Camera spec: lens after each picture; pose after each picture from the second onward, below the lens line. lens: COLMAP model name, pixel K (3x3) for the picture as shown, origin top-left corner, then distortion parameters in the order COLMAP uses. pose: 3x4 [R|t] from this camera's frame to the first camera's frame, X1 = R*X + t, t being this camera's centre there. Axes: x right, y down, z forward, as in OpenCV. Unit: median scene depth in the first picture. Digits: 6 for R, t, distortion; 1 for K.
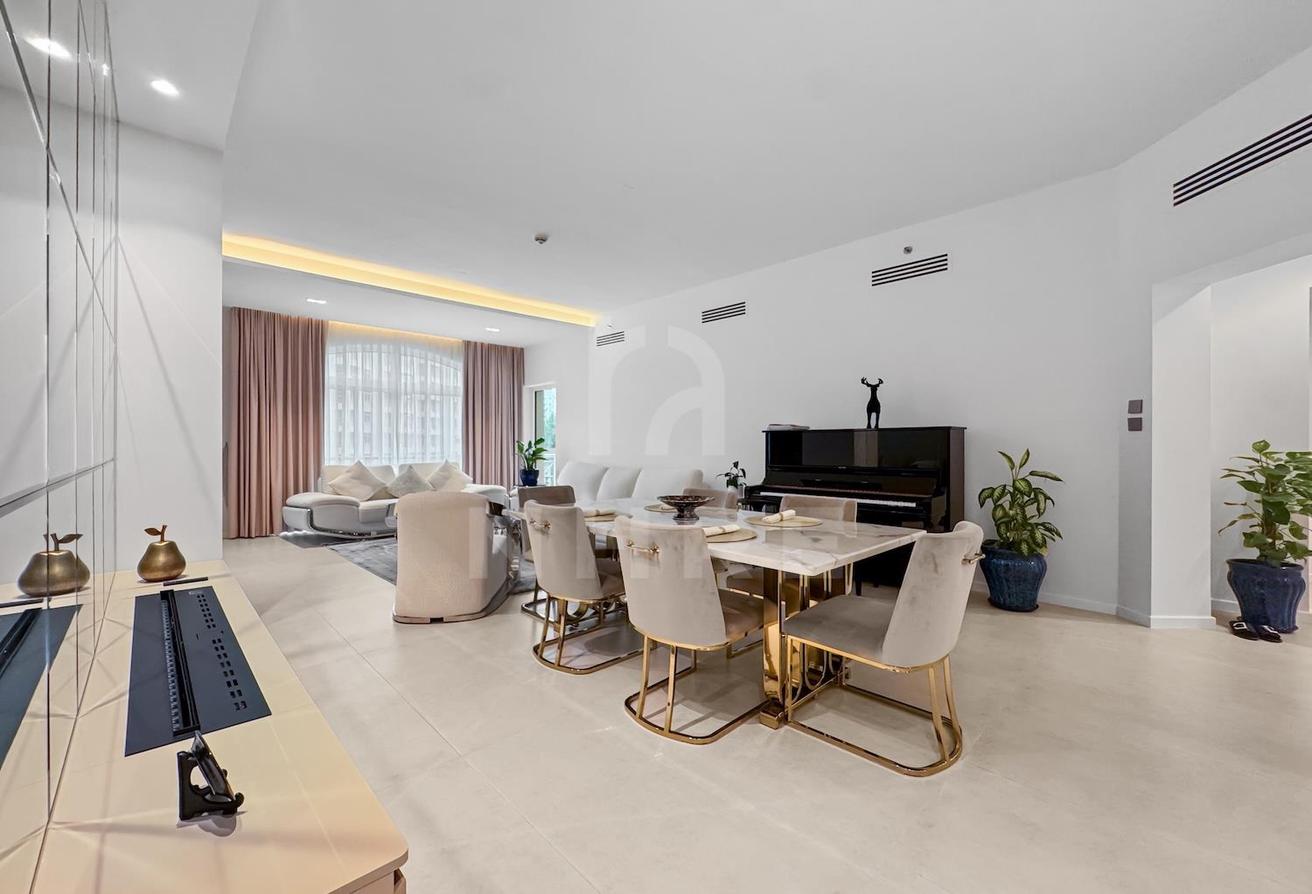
lens RADIAL K [[536.1, 0, 660.8], [0, 536.1, 447.2], [0, 0, 1]] dist [-0.038211, 0.024708]
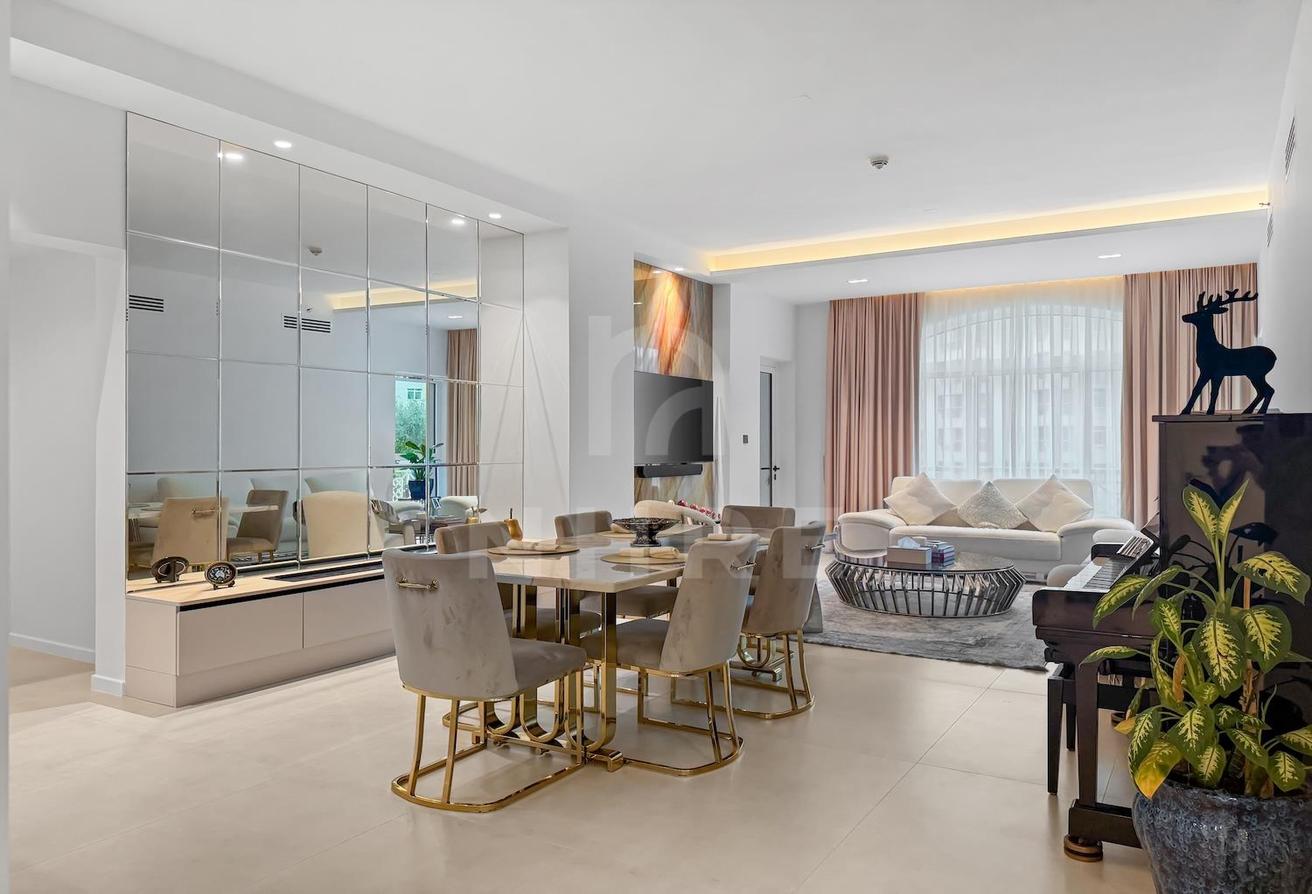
lens RADIAL K [[921.7, 0, 624.3], [0, 921.7, 447.7], [0, 0, 1]] dist [0.007949, -0.006267]
pose [[0.238183, -0.001870, -0.971219, 0.870408], [0.000263, 0.999998, -0.001860, -0.010230], [0.971220, 0.000187, 0.238183, 0.380365]]
